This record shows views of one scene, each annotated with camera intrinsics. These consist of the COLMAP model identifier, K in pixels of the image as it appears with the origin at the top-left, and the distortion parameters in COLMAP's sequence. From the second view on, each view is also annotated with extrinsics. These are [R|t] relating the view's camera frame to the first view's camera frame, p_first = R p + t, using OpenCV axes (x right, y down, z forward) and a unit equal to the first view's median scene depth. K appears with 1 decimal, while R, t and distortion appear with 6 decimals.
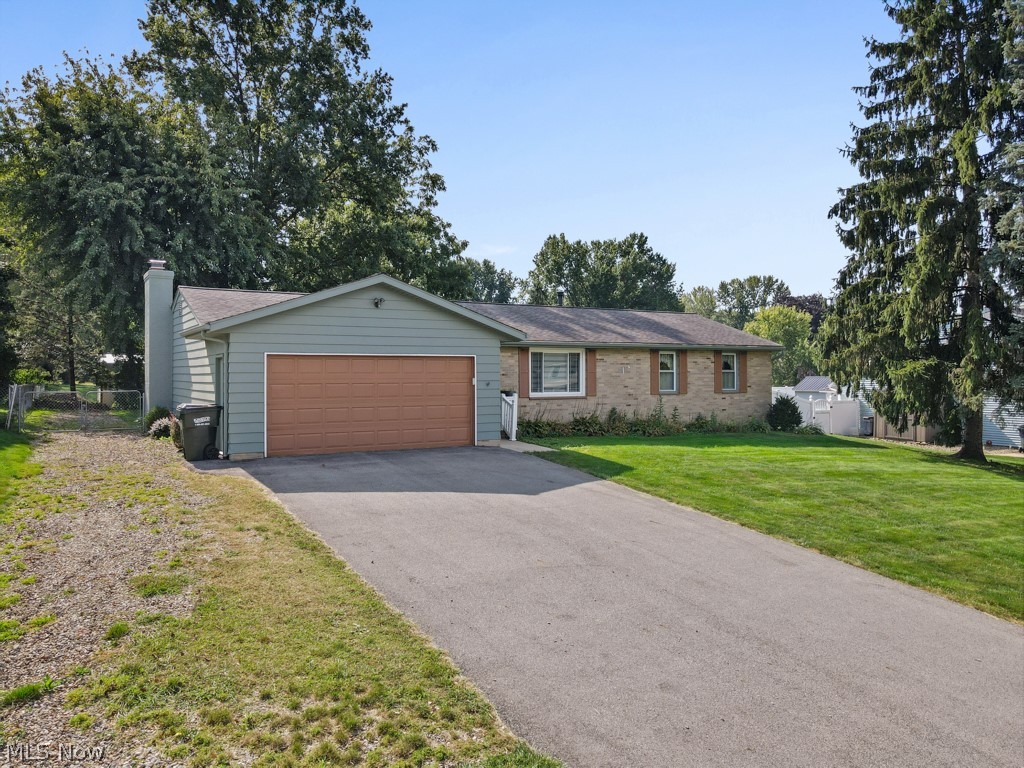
lens RADIAL K [[745.5, 0, 504.8], [0, 745.5, 345.8], [0, 0, 1]] dist [0.023479, -0.005614]
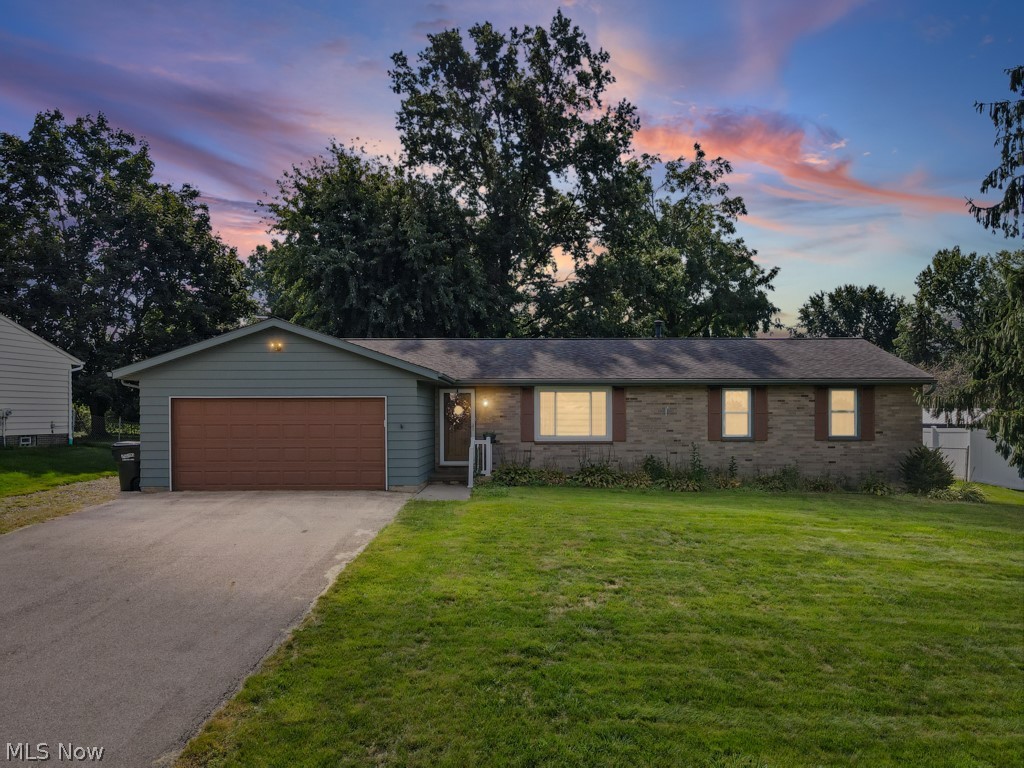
lens RADIAL K [[745.5, 0, 515.9], [0, 745.5, 393.9], [0, 0, 1]] dist [0.023479, -0.005614]
pose [[0.870566, -0.011159, -0.491926, 0.432310], [0.017607, 0.999809, 0.008479, 0.002971], [0.491737, -0.016043, 0.870596, 0.186348]]
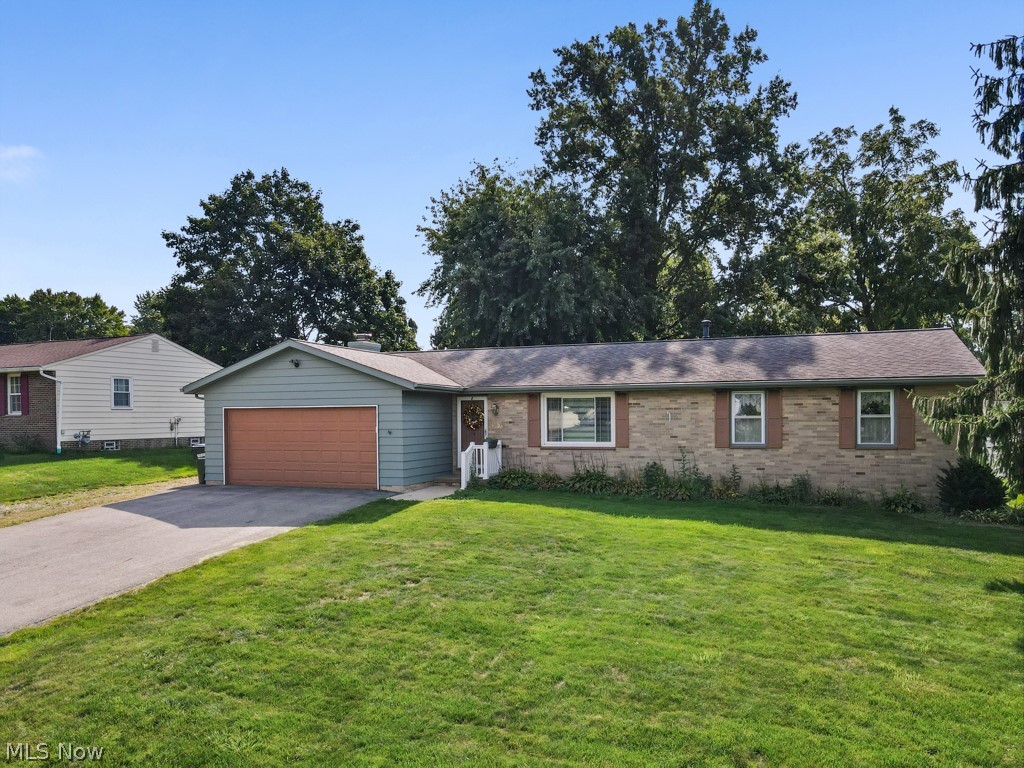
lens RADIAL K [[745.5, 0, 517.7], [0, 745.5, 396.2], [0, 0, 1]] dist [0.023479, -0.005614]
pose [[0.633251, -0.021391, -0.773651, 0.691710], [0.035068, 0.999384, 0.001072, 0.004076], [0.773151, -0.027810, 0.633612, 0.365134]]
